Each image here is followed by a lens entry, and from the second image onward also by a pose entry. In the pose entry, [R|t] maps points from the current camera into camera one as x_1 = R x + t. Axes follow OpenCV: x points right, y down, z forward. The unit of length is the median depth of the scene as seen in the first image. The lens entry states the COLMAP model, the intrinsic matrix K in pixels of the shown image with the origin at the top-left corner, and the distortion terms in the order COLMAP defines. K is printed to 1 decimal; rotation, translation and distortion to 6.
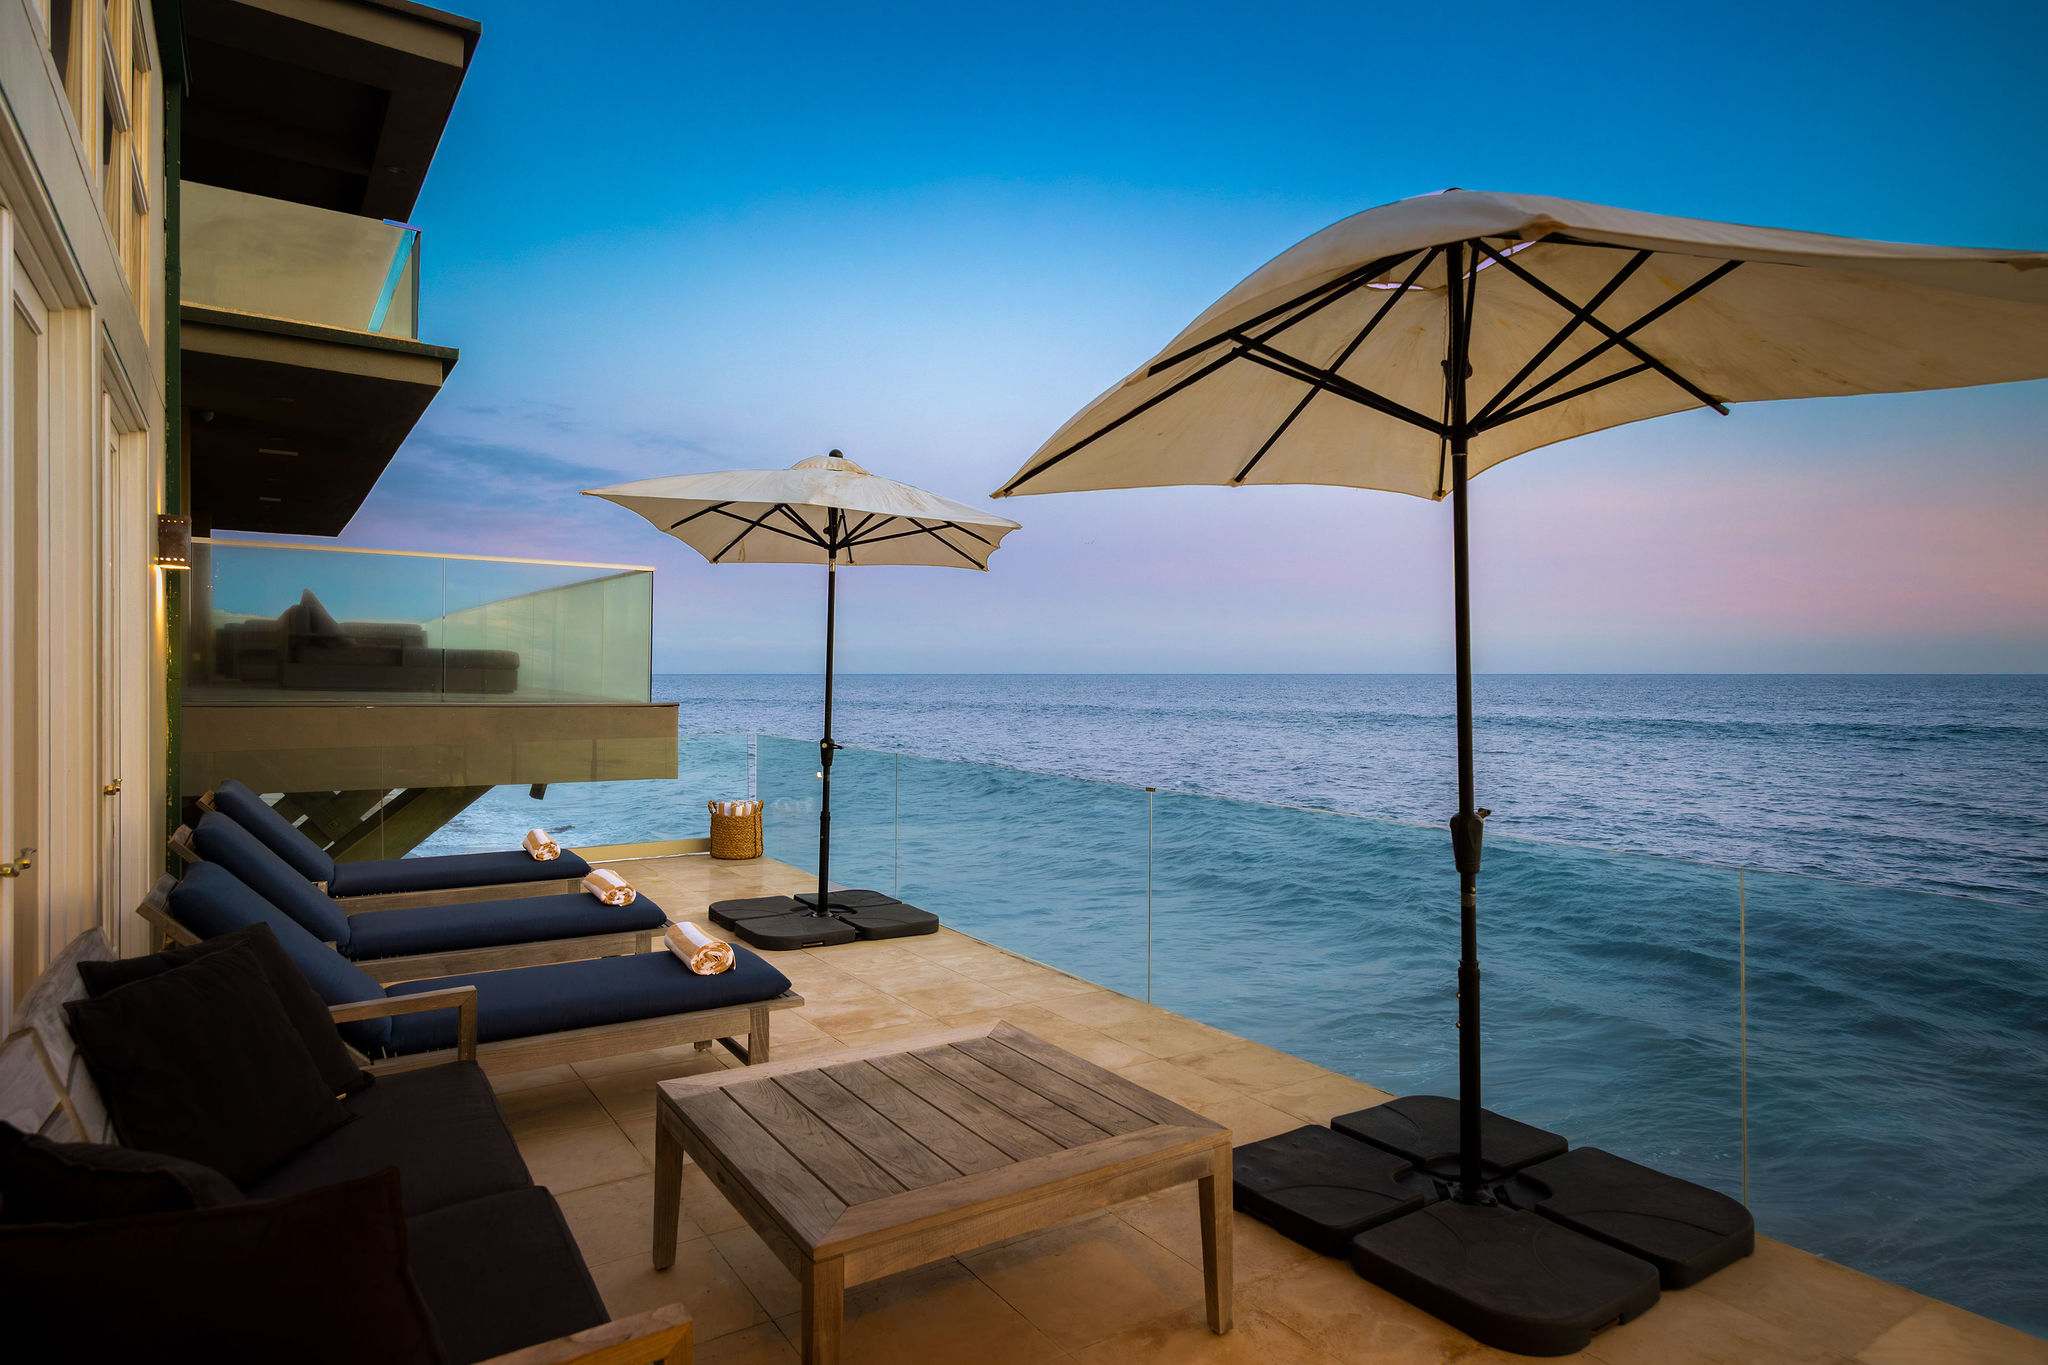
lens RADIAL K [[1153.2, 0, 1024.7], [0, 1153.2, 674.7], [0, 0, 1]] dist [0.000303, 0.000062]
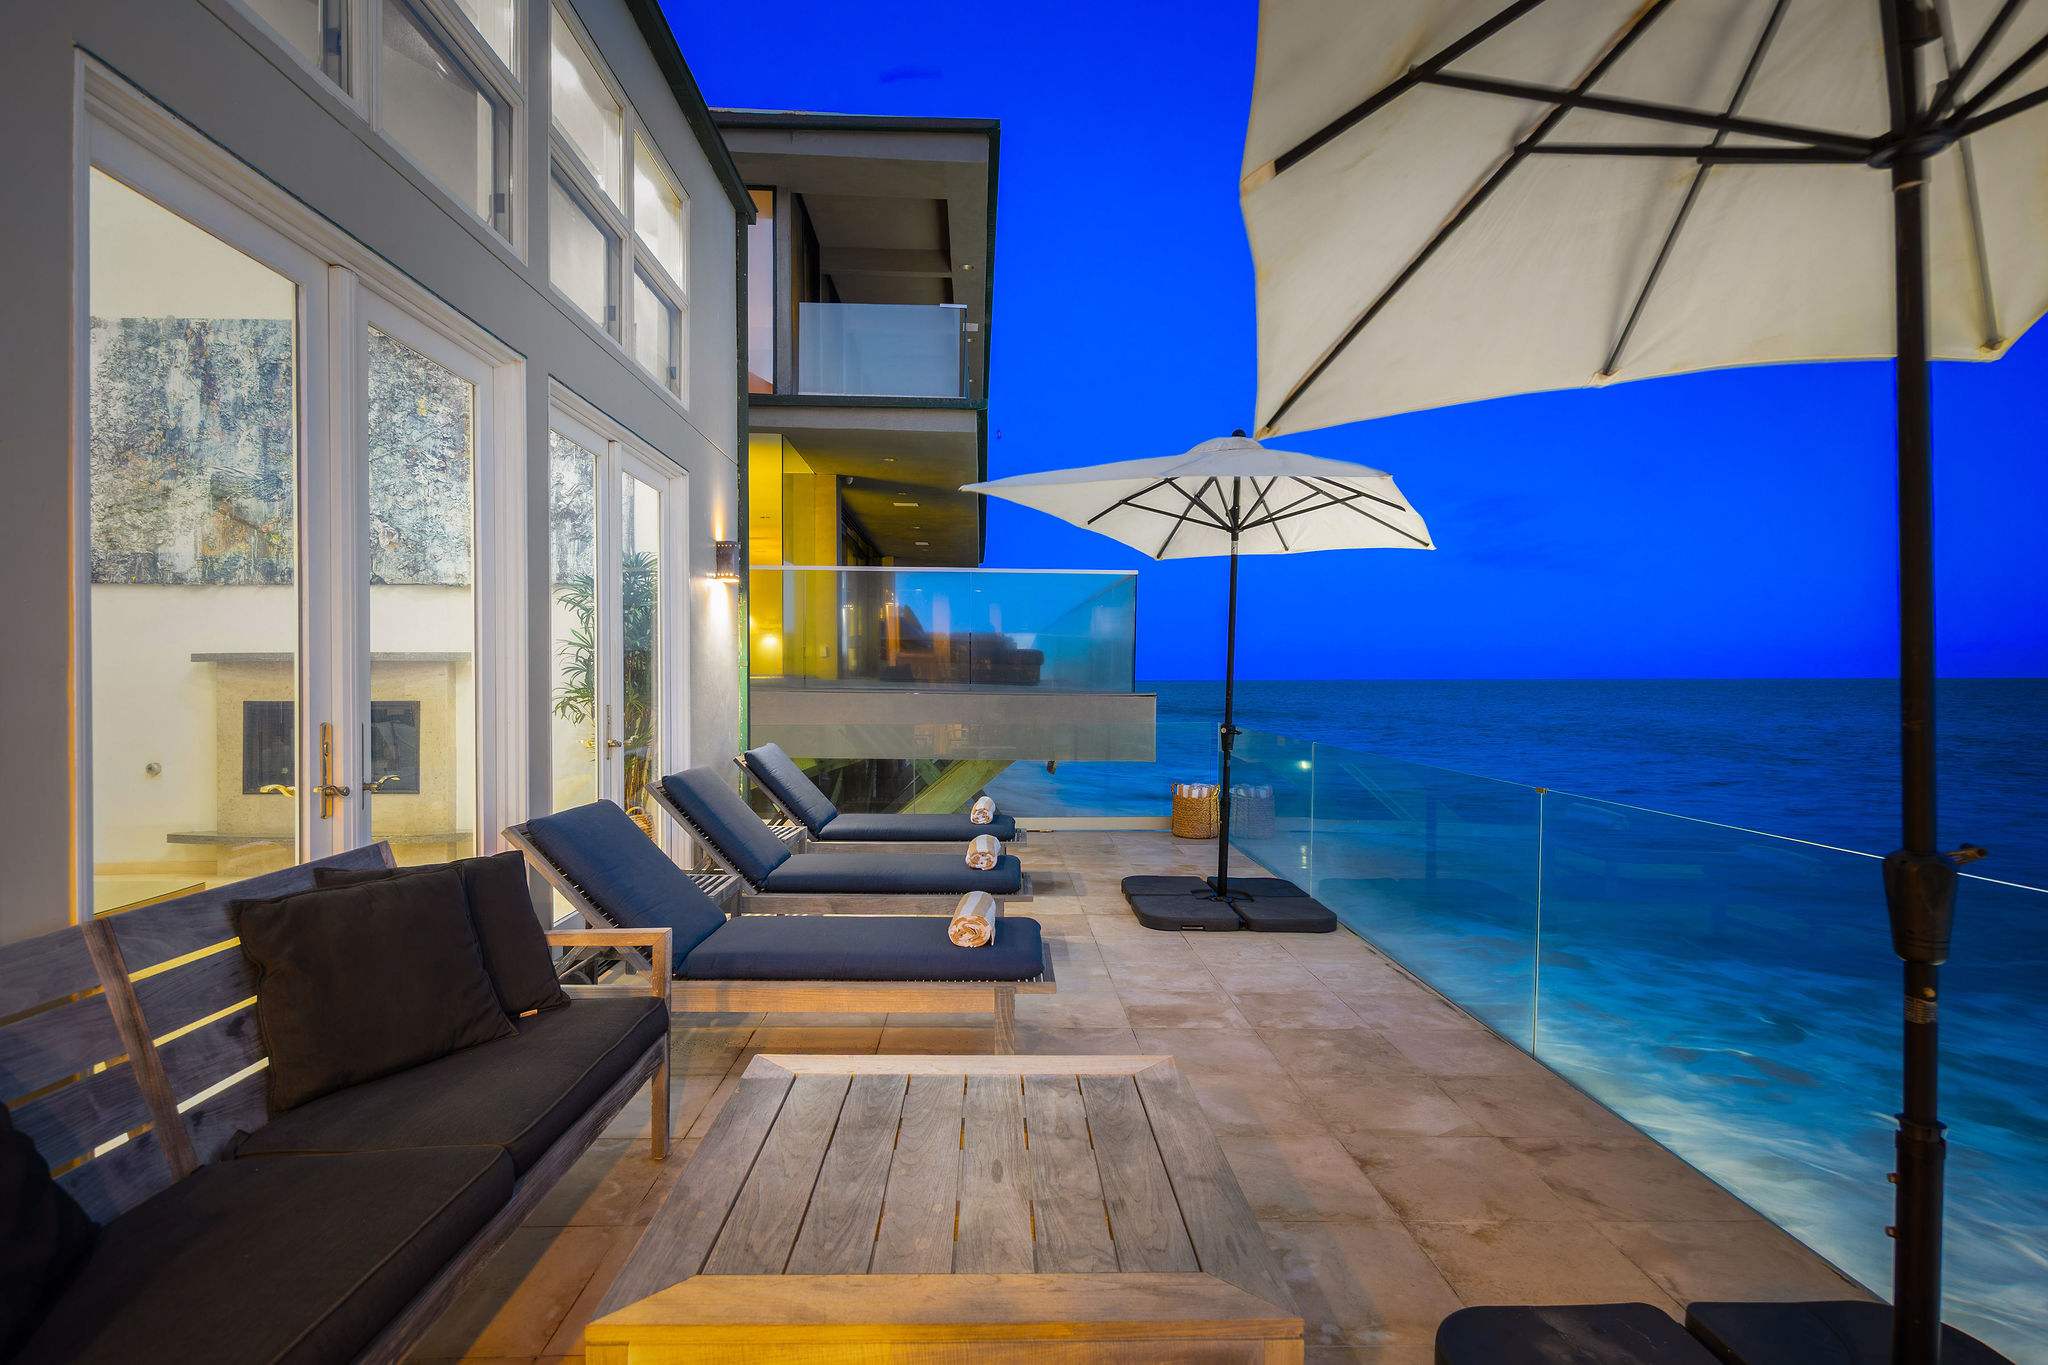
lens RADIAL K [[997.8, 0, 1022.6], [0, 997.8, 695.5], [0, 0, 1]] dist [-0.010563, 0.000467]
pose [[0.849316, 0.006748, -0.527841, 0.188109], [0.002024, 0.999869, 0.016040, 0.028035], [0.527881, -0.014691, 0.849192, 0.266132]]
